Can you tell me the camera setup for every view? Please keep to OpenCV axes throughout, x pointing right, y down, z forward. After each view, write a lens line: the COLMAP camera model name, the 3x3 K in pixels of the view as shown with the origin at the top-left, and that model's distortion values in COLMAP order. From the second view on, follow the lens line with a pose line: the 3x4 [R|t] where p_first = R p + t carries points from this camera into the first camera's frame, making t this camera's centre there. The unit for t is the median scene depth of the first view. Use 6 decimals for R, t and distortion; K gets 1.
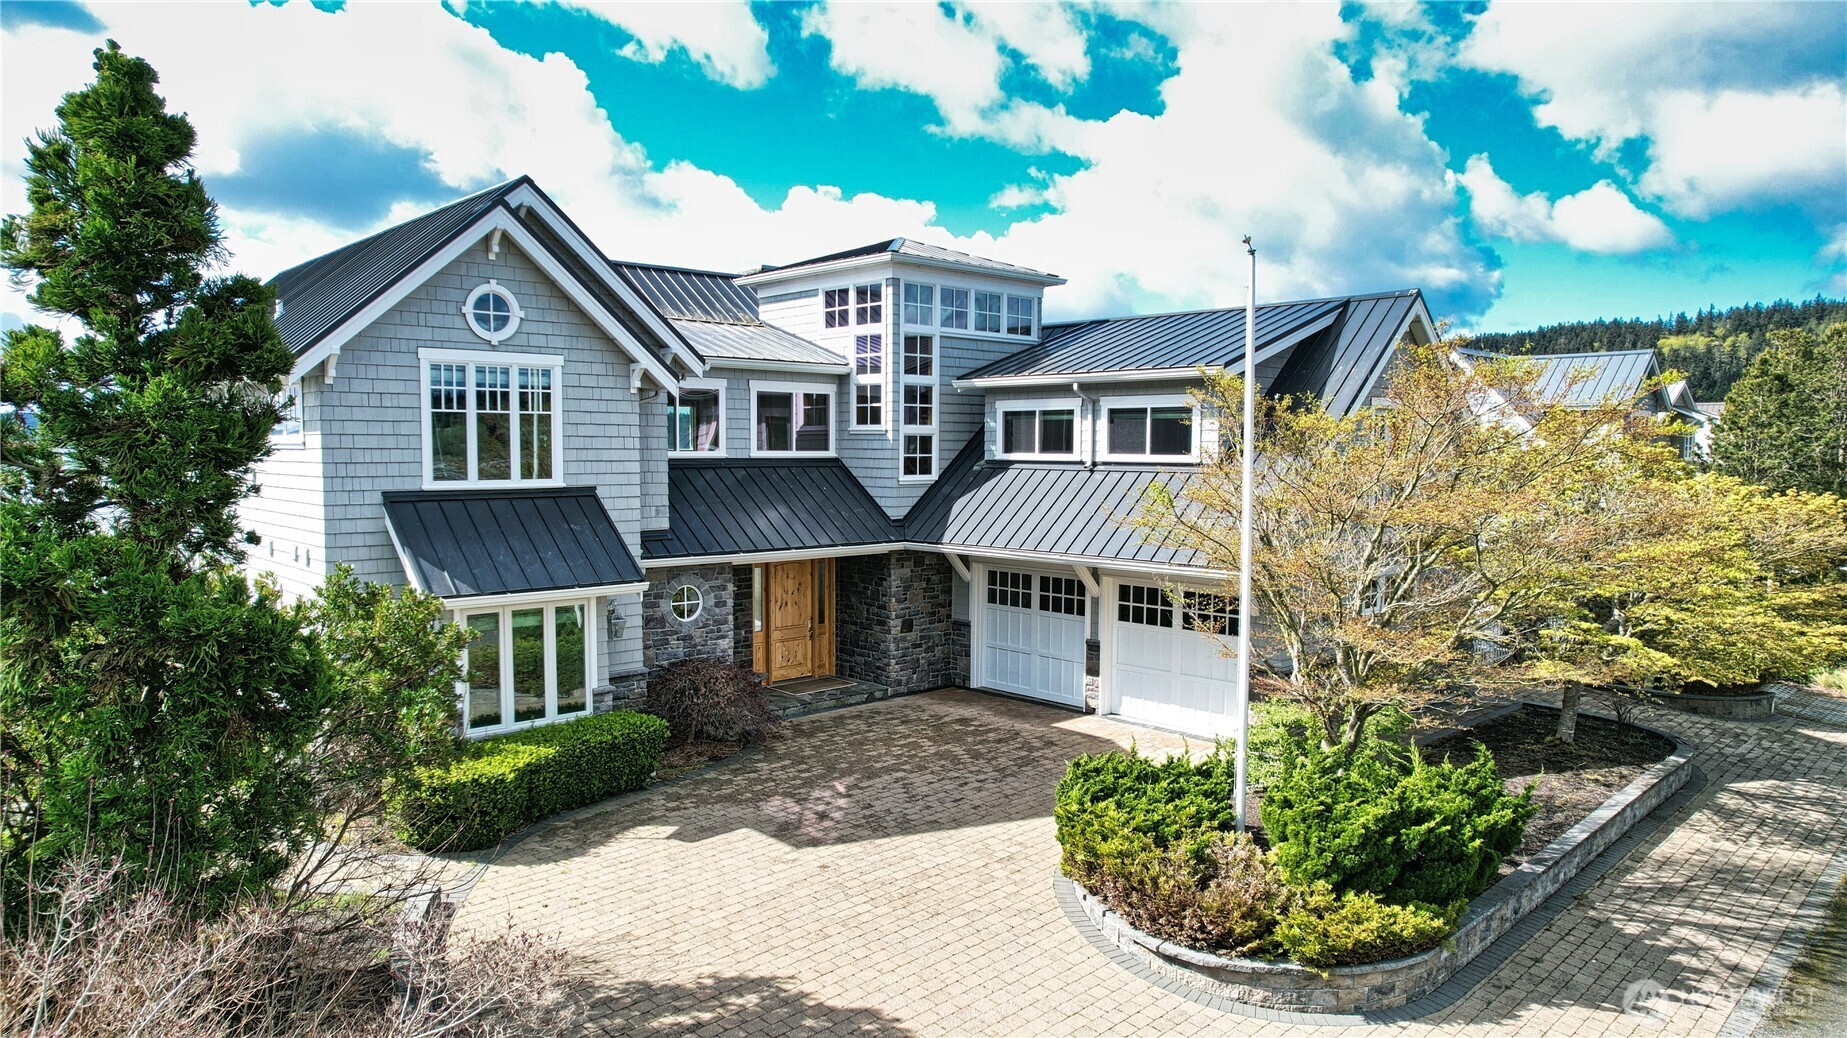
lens RADIAL K [[1185.8, 0, 923.5], [0, 1185.8, 519.0], [0, 0, 1]] dist [-0.058943, 0.056135]
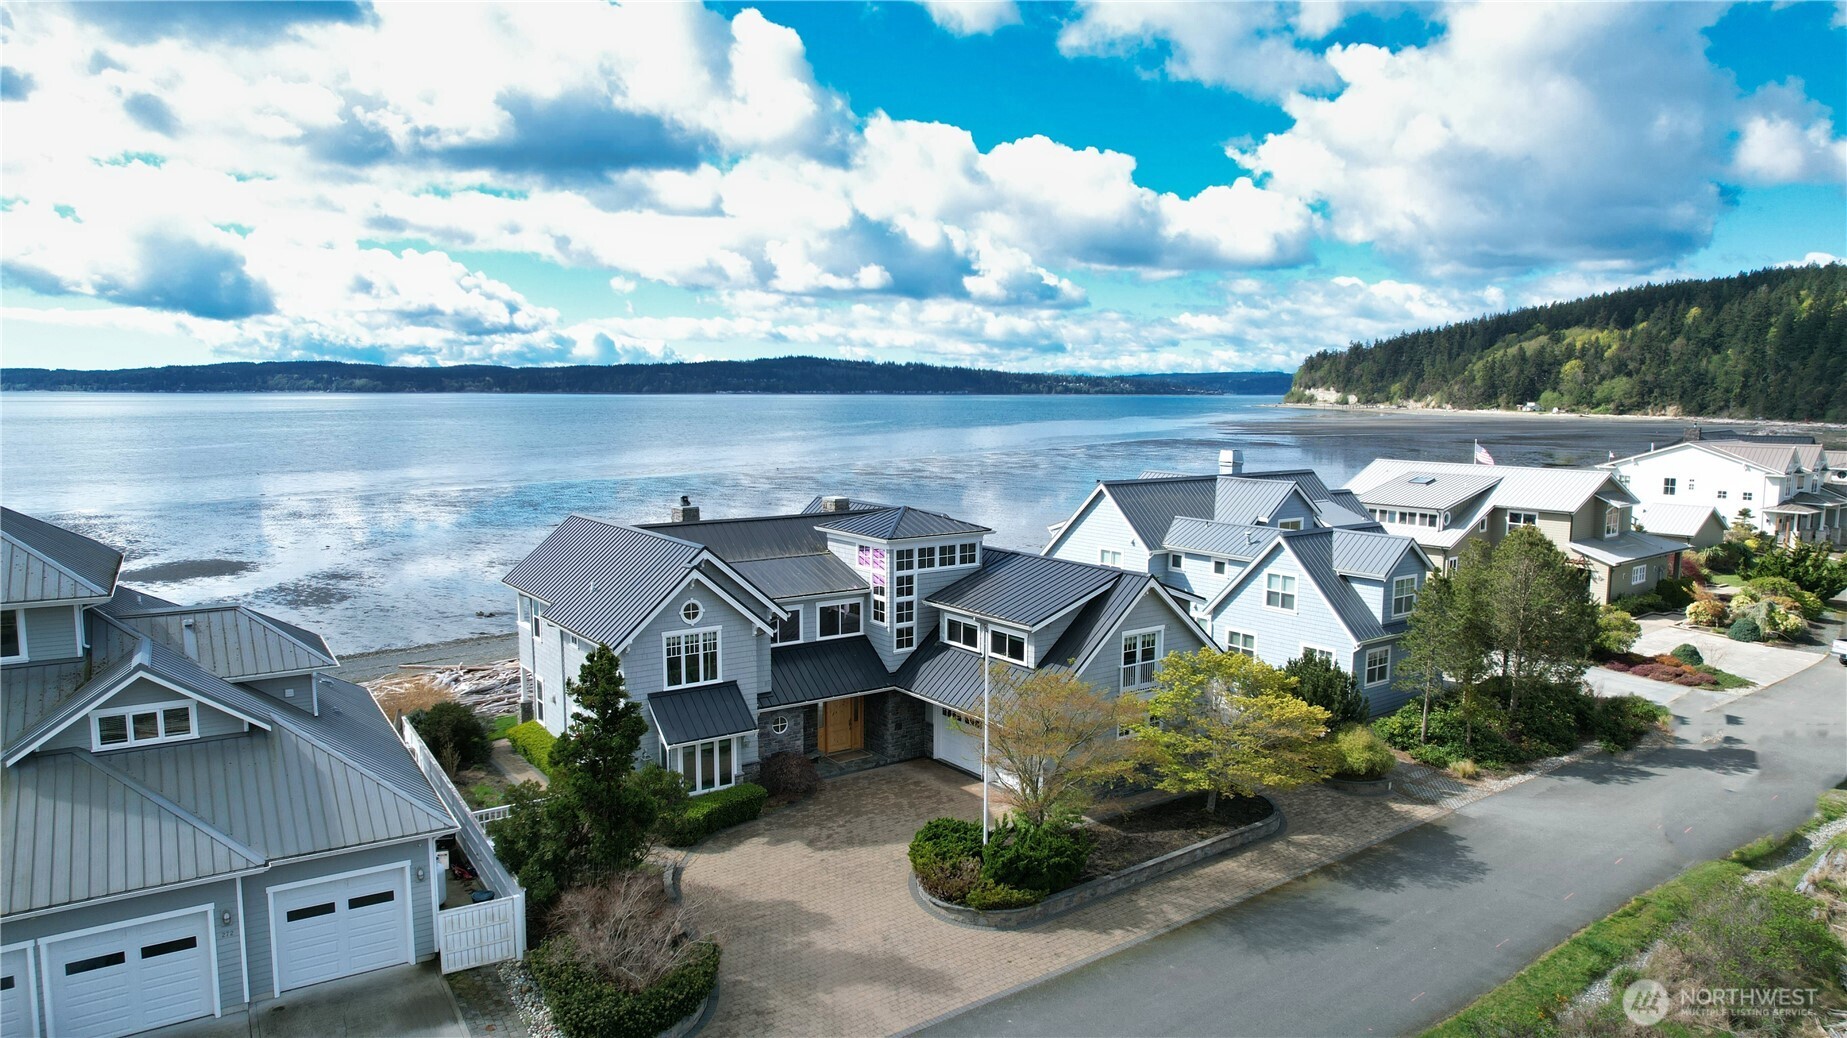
lens RADIAL K [[1185.8, 0, 923.5], [0, 1185.8, 519.0], [0, 0, 1]] dist [-0.058943, 0.056135]
pose [[0.991217, 0.014828, -0.131409, 0.309432], [-0.008567, 0.998806, 0.048088, -0.381966], [0.131966, -0.046540, 0.990161, -0.984461]]
